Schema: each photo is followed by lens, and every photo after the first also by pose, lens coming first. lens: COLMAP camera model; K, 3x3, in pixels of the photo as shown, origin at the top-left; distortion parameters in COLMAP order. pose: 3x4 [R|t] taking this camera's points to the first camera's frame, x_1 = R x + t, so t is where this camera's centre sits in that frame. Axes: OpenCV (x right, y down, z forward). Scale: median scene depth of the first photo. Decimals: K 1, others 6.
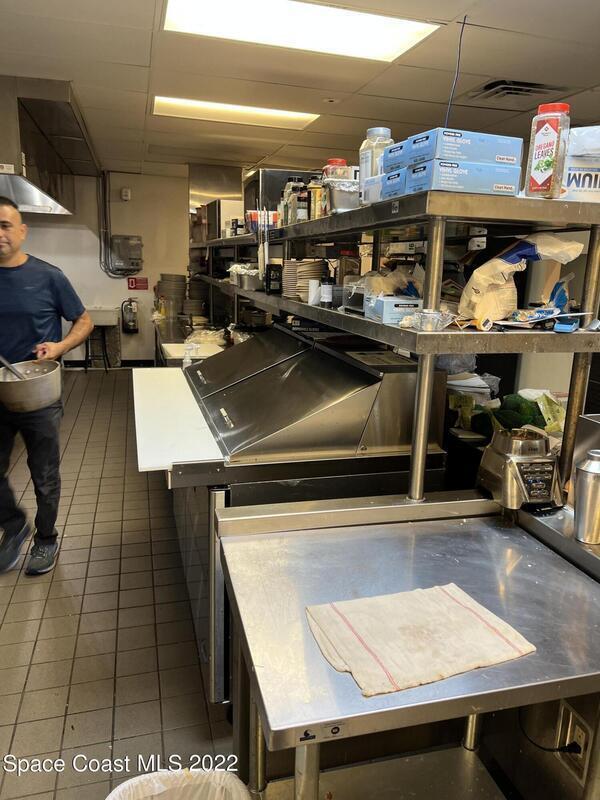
lens RADIAL K [[611.3, 0, 302.3], [0, 611.3, 401.8], [0, 0, 1]] dist [0.061080, -0.074018]
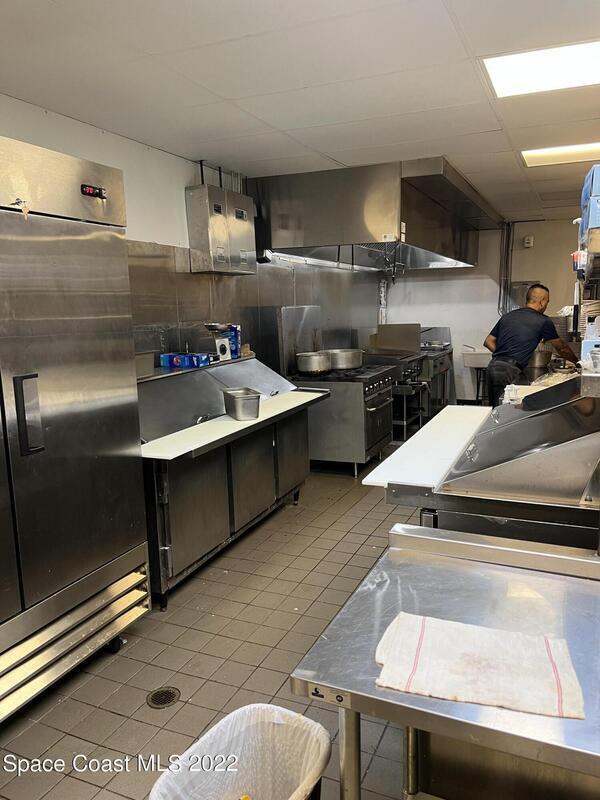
lens RADIAL K [[611.3, 0, 304.1], [0, 611.3, 401.2], [0, 0, 1]] dist [0.061080, -0.074018]
pose [[0.766258, 0.055548, -0.640127, 0.189286], [-0.100890, 0.994300, -0.034488, 0.001882], [0.634562, 0.091009, 0.767495, -0.003708]]
